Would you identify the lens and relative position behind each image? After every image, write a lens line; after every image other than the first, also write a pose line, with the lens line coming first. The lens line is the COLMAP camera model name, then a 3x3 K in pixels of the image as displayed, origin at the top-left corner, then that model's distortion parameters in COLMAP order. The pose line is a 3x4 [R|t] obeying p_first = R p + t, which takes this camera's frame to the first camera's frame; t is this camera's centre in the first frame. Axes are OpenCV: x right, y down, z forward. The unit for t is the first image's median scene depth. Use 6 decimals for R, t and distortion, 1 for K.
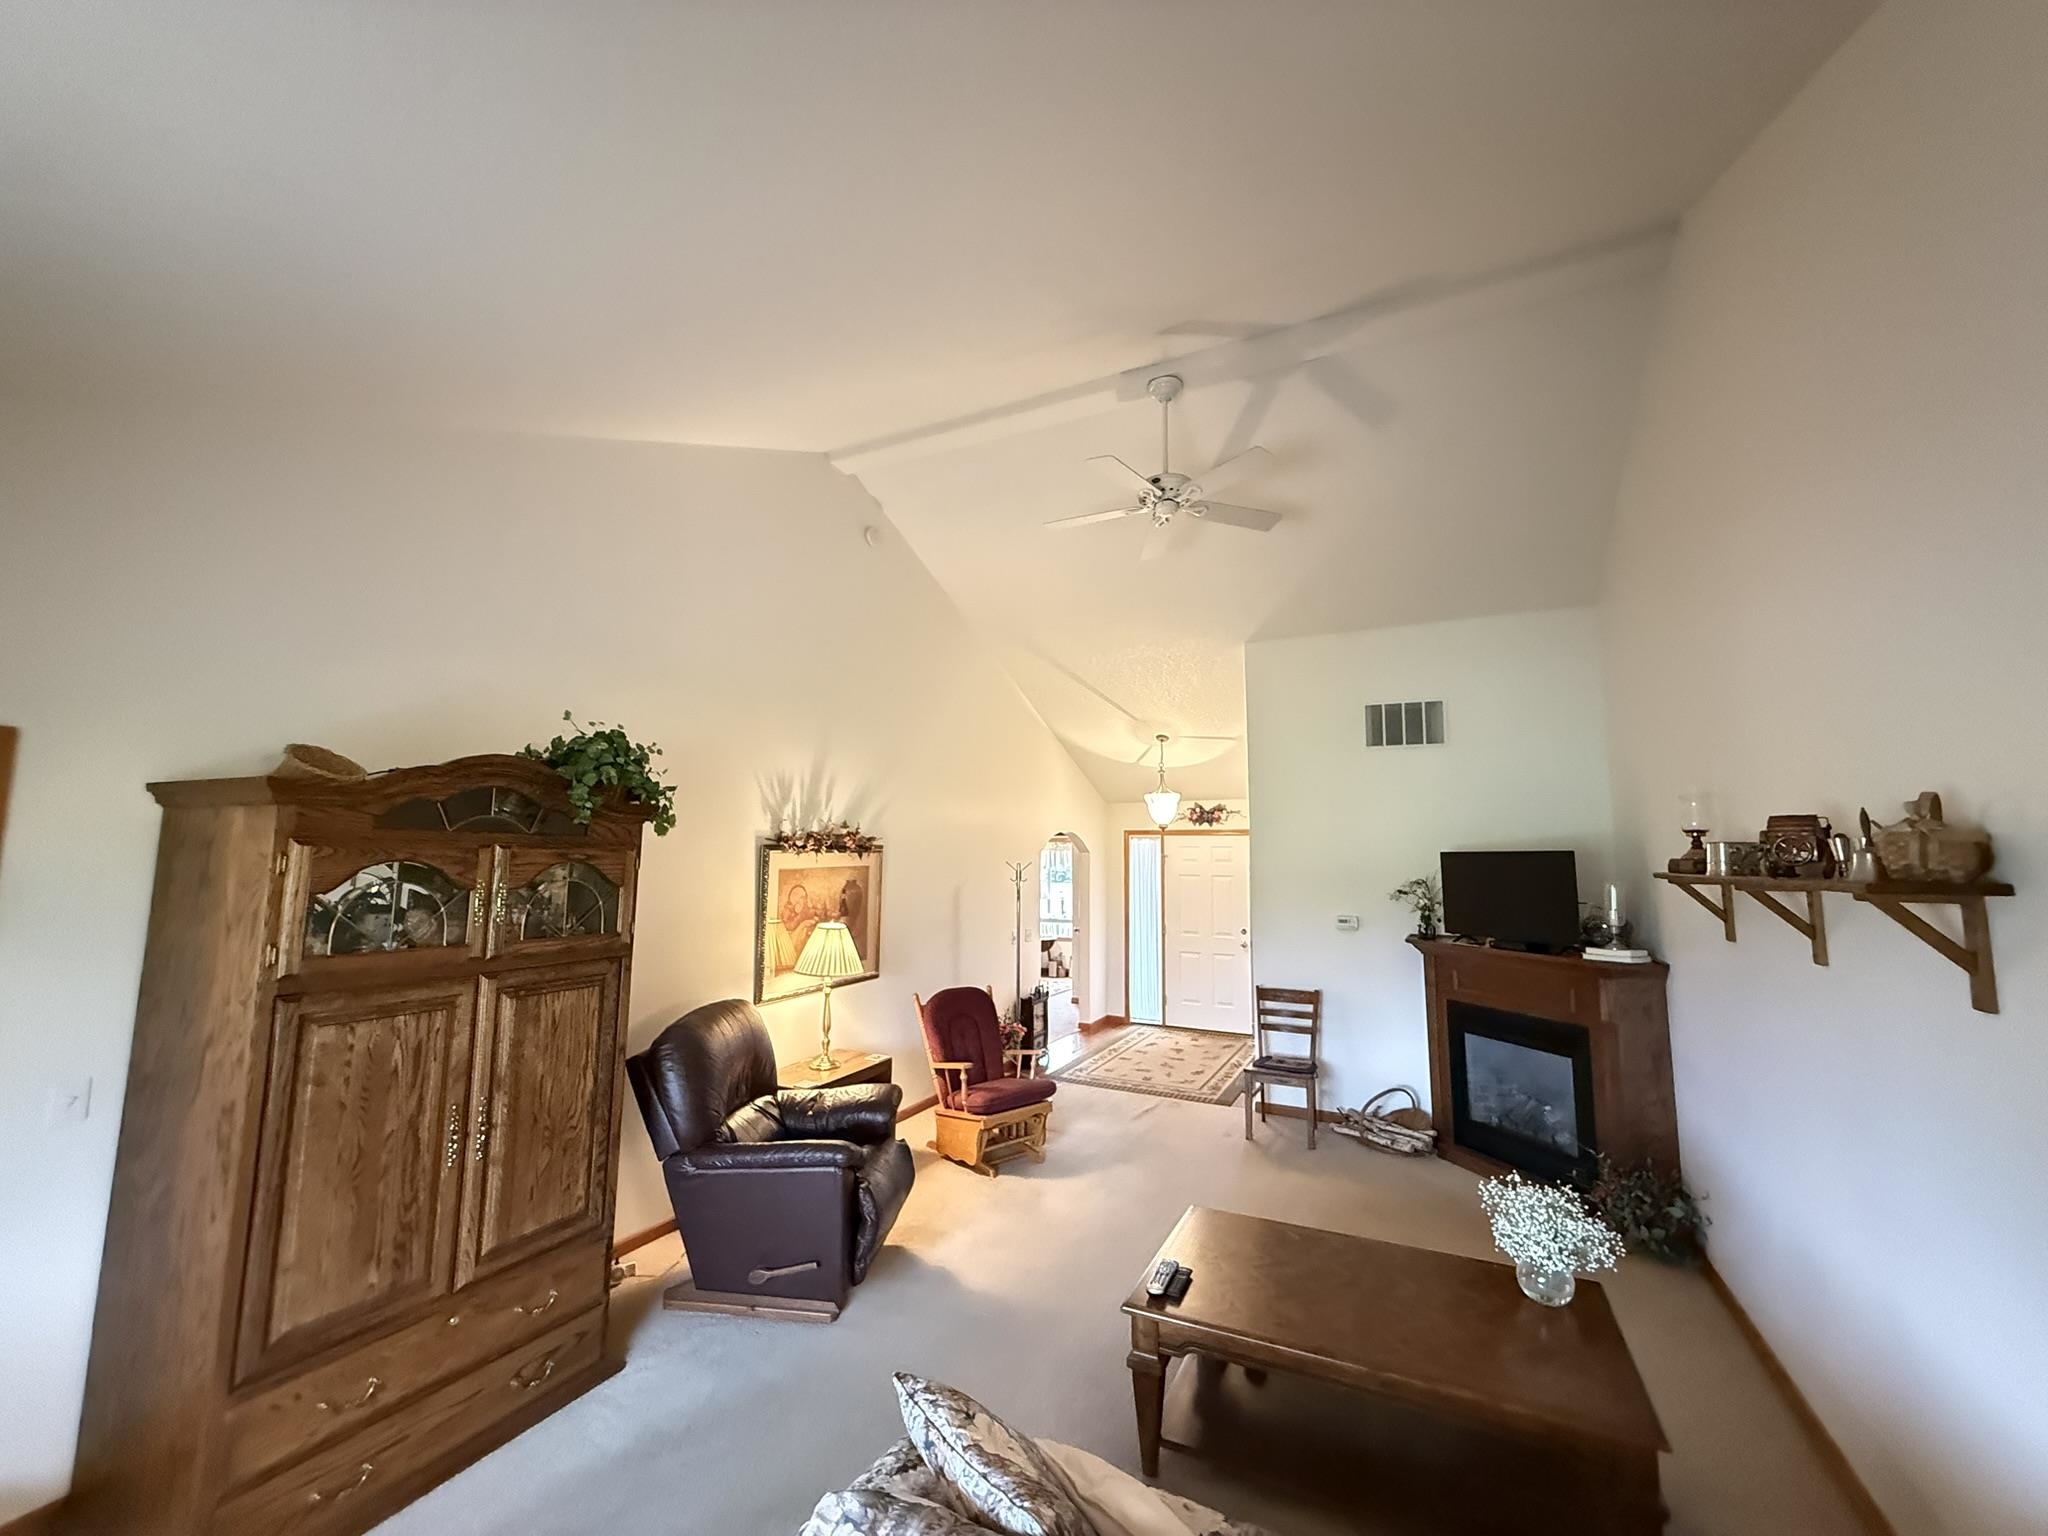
lens RADIAL K [[819.4, 0, 1021.1], [0, 819.4, 765.2], [0, 0, 1]] dist [0.000917, -0.000109]
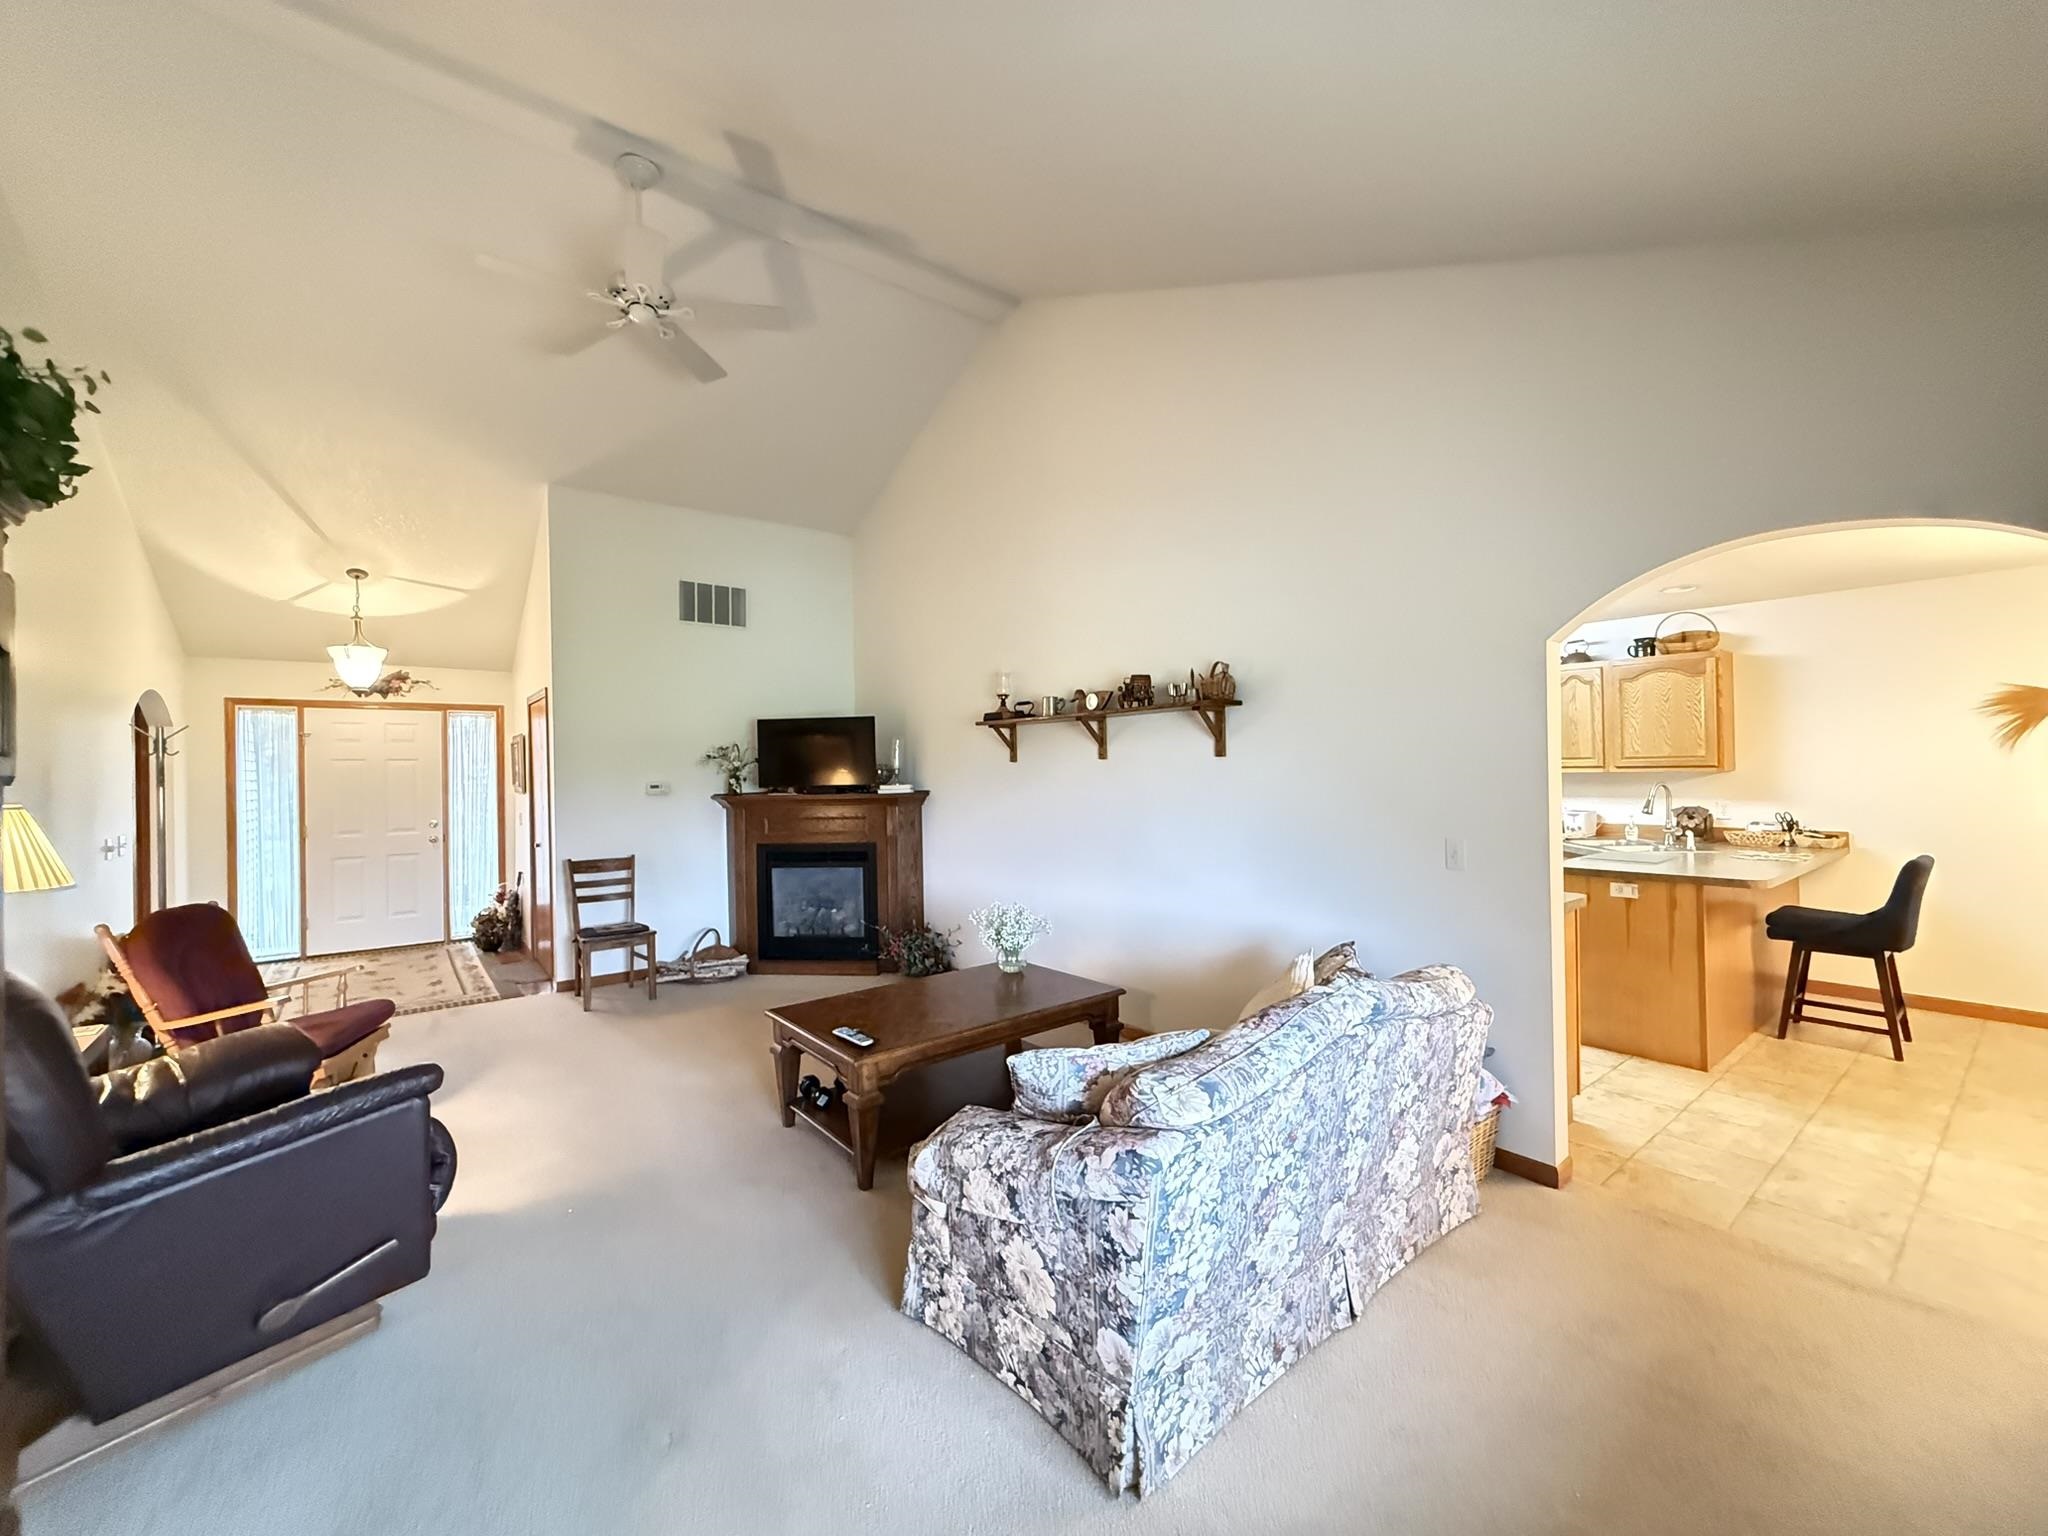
lens RADIAL K [[819.4, 0, 1025.0], [0, 819.4, 759.2], [0, 0, 1]] dist [0.000917, -0.000109]
pose [[0.423039, -0.003187, 0.906106, -0.371294], [-0.082013, 0.995755, 0.041792, 0.080445], [-0.902392, -0.091993, 0.420982, 0.160971]]
